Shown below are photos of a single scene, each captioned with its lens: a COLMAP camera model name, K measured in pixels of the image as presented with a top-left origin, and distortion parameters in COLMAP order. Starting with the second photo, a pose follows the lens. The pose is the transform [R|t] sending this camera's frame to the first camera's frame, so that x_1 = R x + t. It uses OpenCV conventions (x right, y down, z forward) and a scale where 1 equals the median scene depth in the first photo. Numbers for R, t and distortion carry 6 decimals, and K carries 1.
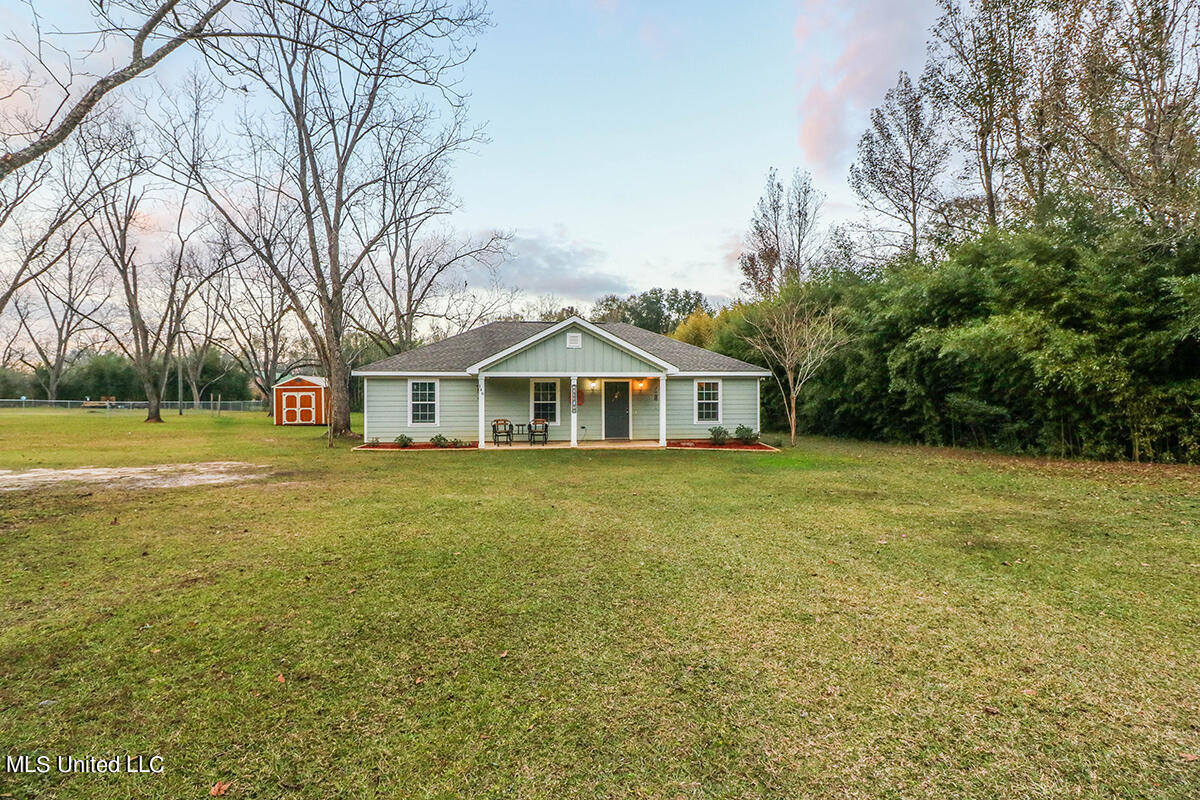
lens RADIAL K [[573.4, 0, 600.0], [0, 573.4, 400.0], [0, 0, 1]] dist [-0.000104, -0.000010]
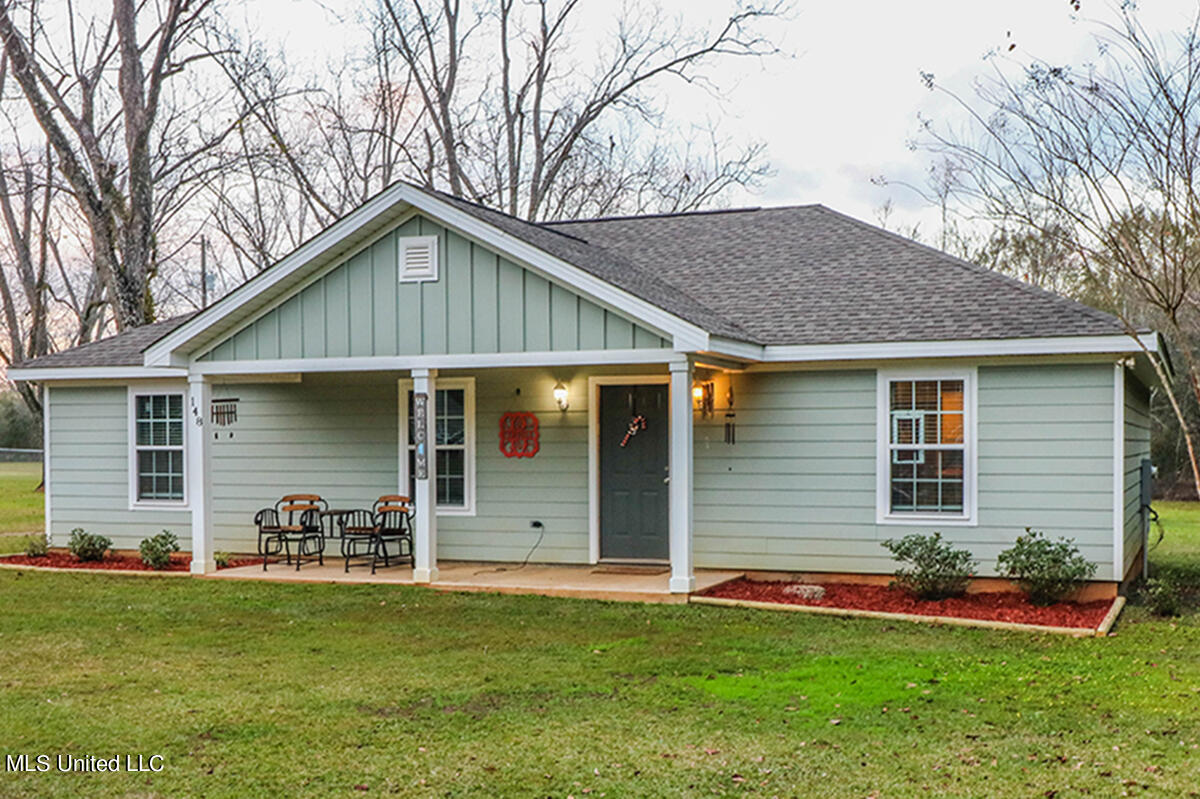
lens RADIAL K [[1039.1, 0, 730.9], [0, 1039.1, 402.2], [0, 0, 1]] dist [0.007530, 0.002364]
pose [[0.923416, -0.013544, -0.383561, 0.305866], [0.001724, 0.999513, -0.031142, -0.003410], [0.383796, 0.028096, 0.922990, 0.485180]]
